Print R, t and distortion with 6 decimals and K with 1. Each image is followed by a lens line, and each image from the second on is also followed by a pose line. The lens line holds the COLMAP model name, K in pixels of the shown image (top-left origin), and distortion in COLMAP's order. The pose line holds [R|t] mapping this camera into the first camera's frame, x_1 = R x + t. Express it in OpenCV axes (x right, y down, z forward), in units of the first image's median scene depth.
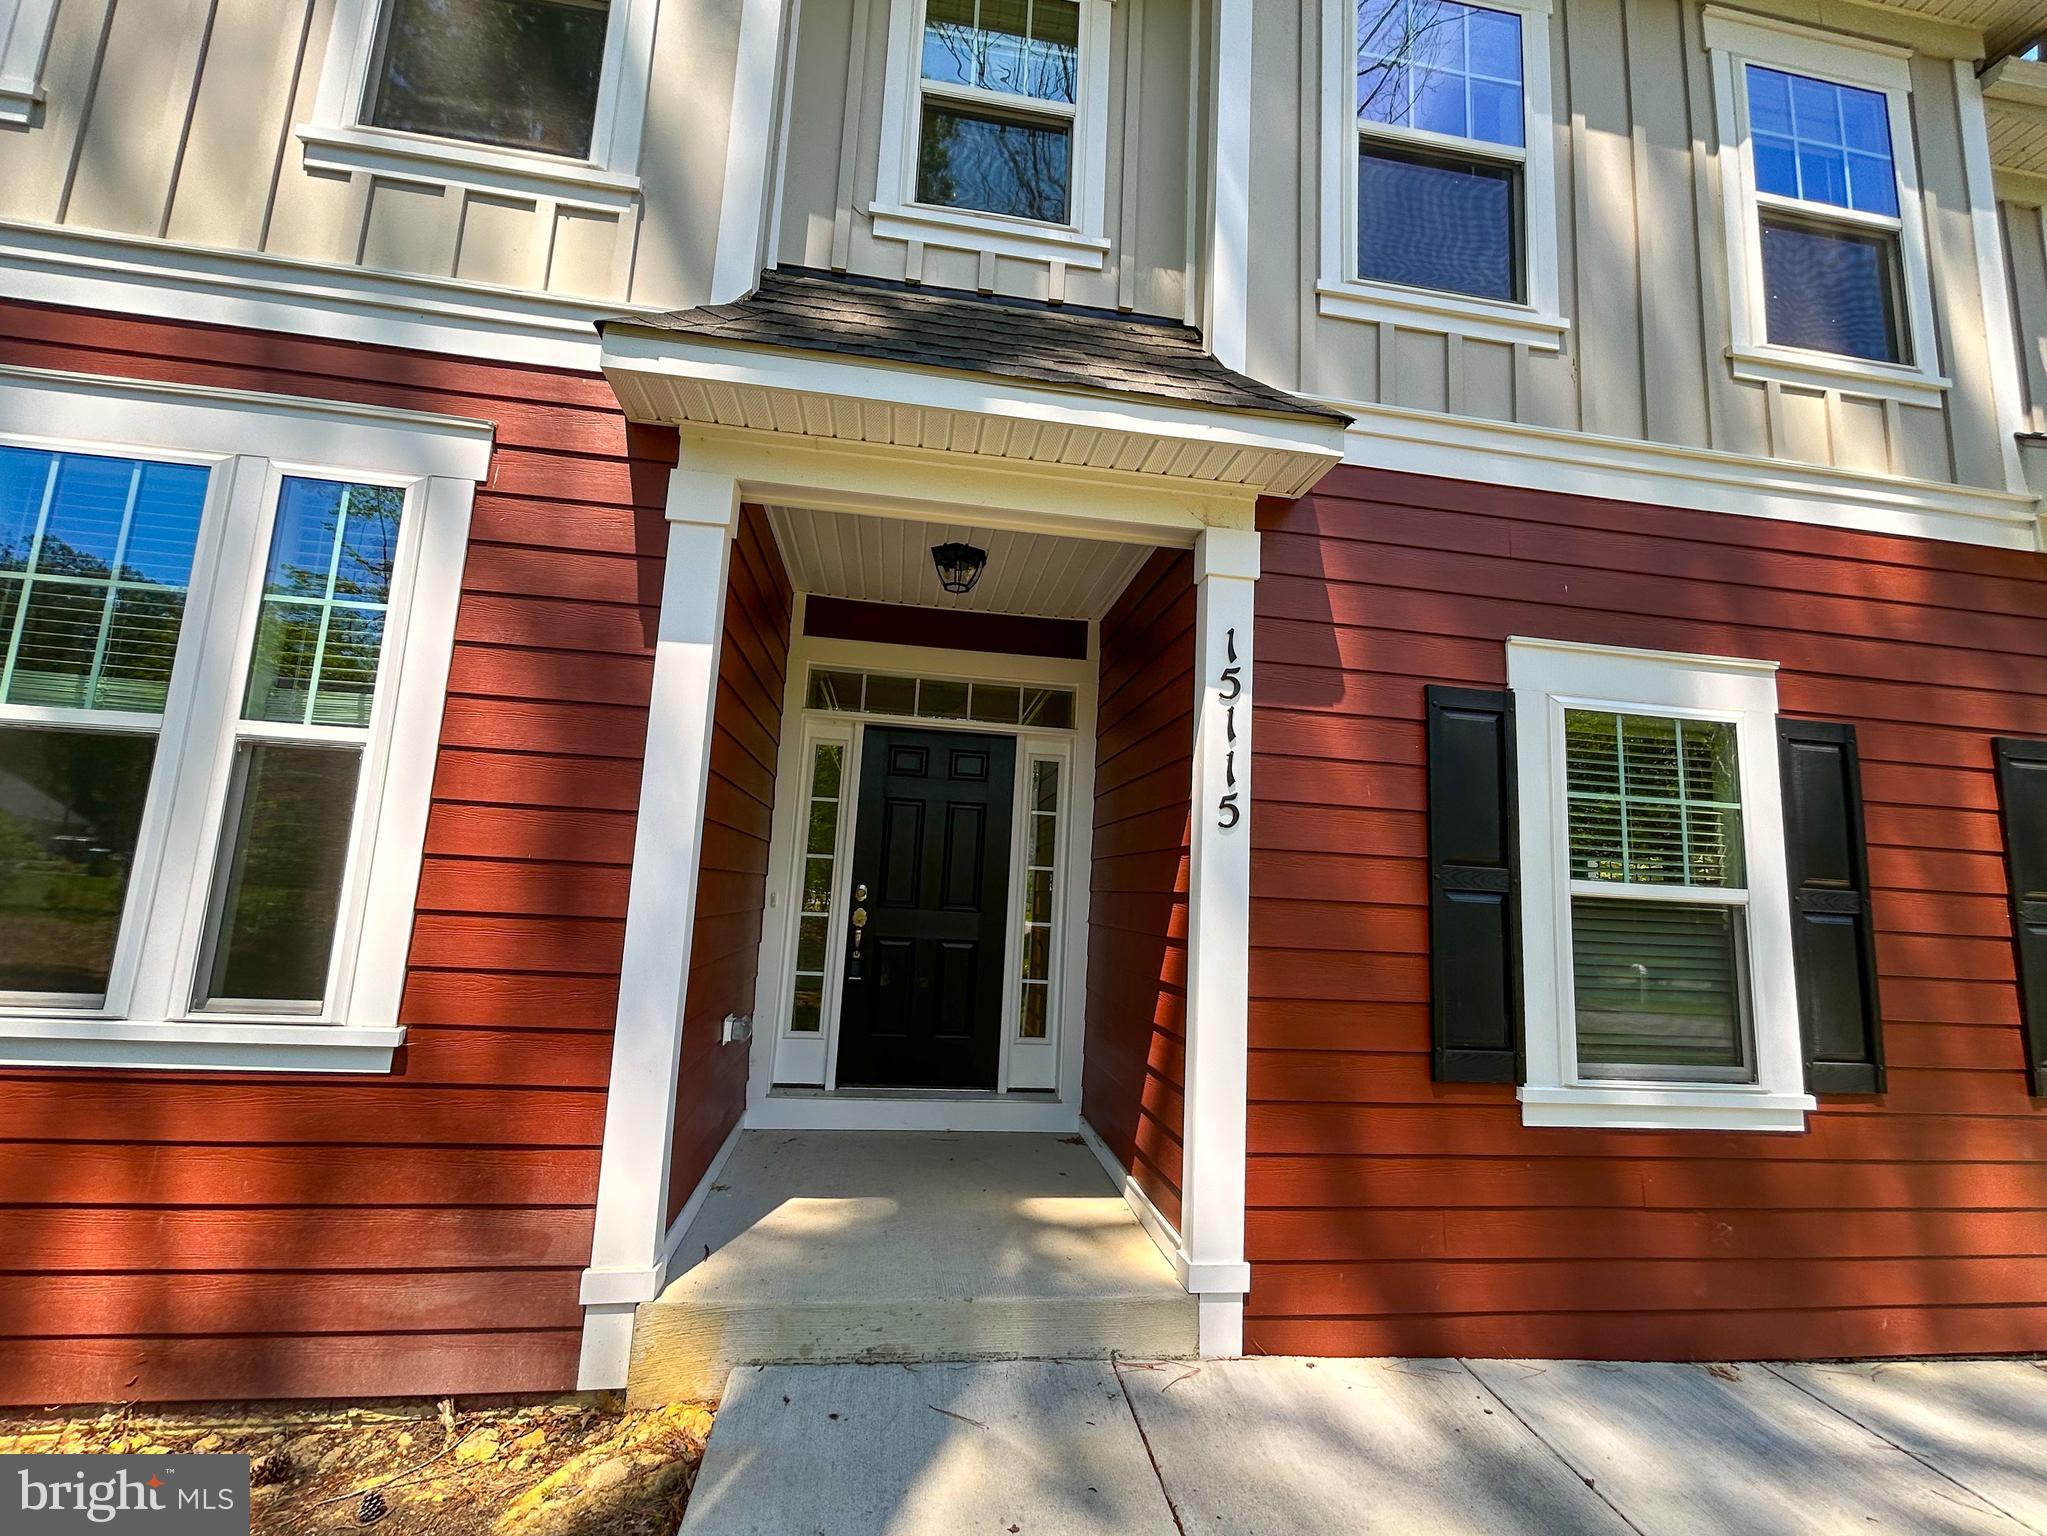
lens RADIAL K [[864.2, 0, 1023.5], [0, 864.2, 768.0], [0, 0, 1]] dist [0.000252, -0.000099]
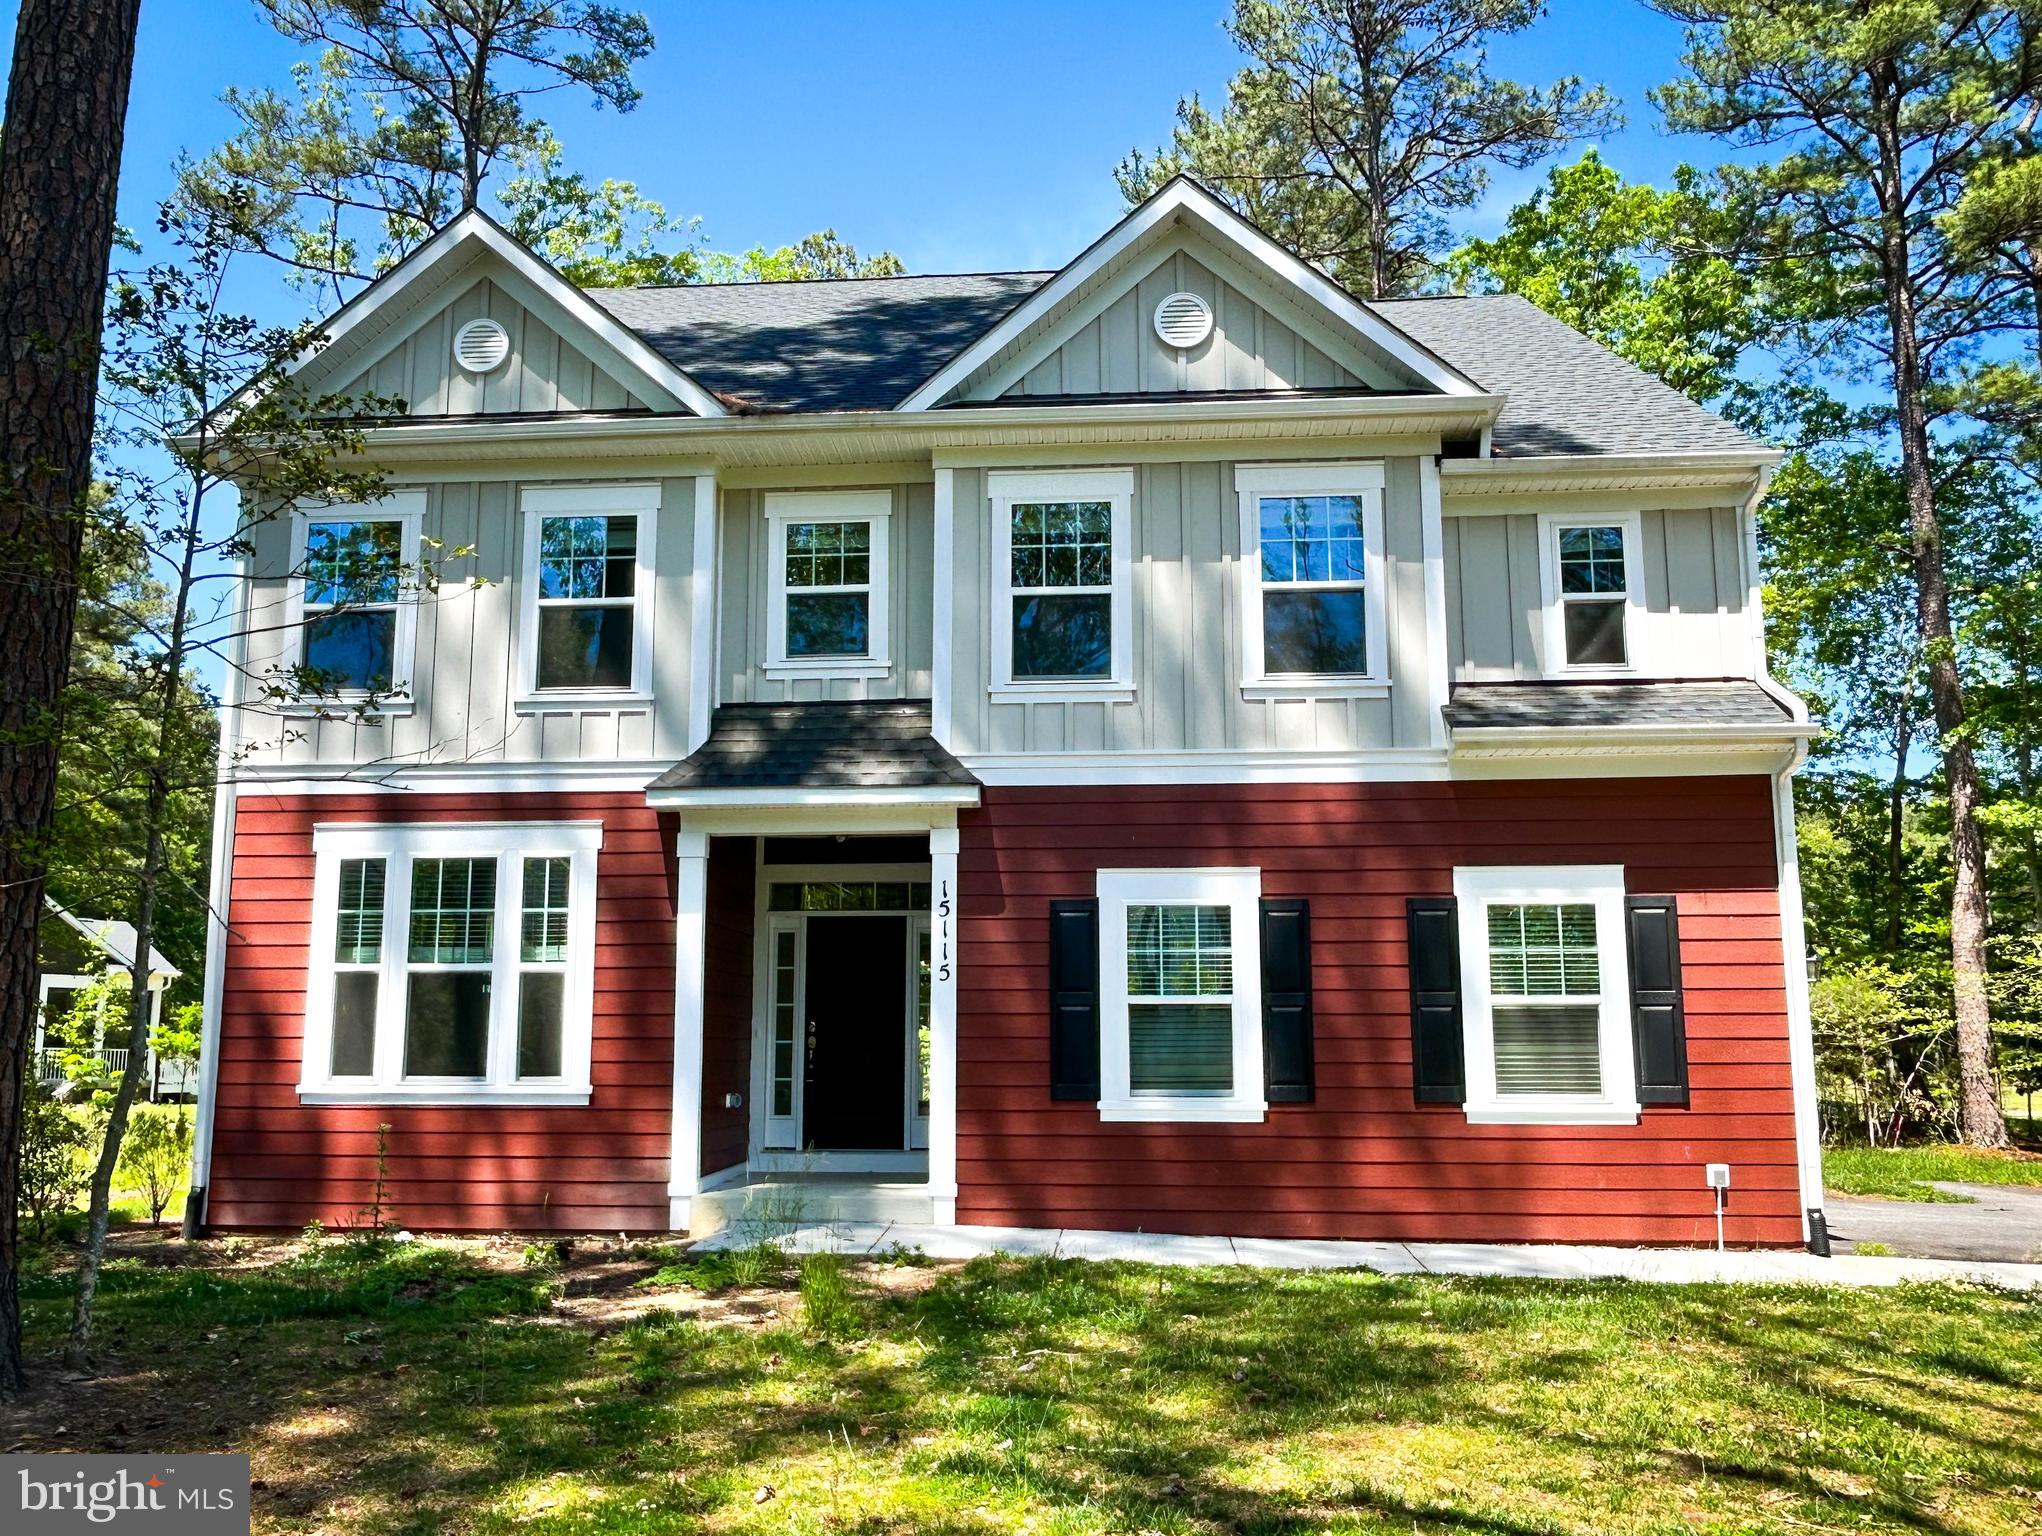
lens RADIAL K [[1703.4, 0, 1021.0], [0, 1703.4, 768.0], [0, 0, 1]] dist [0.009820, 0.002582]
pose [[0.973822, -0.085216, -0.210736, 1.198176], [0.080313, 0.996264, -0.031733, -0.265195], [0.212653, 0.013978, 0.977028, -2.664685]]
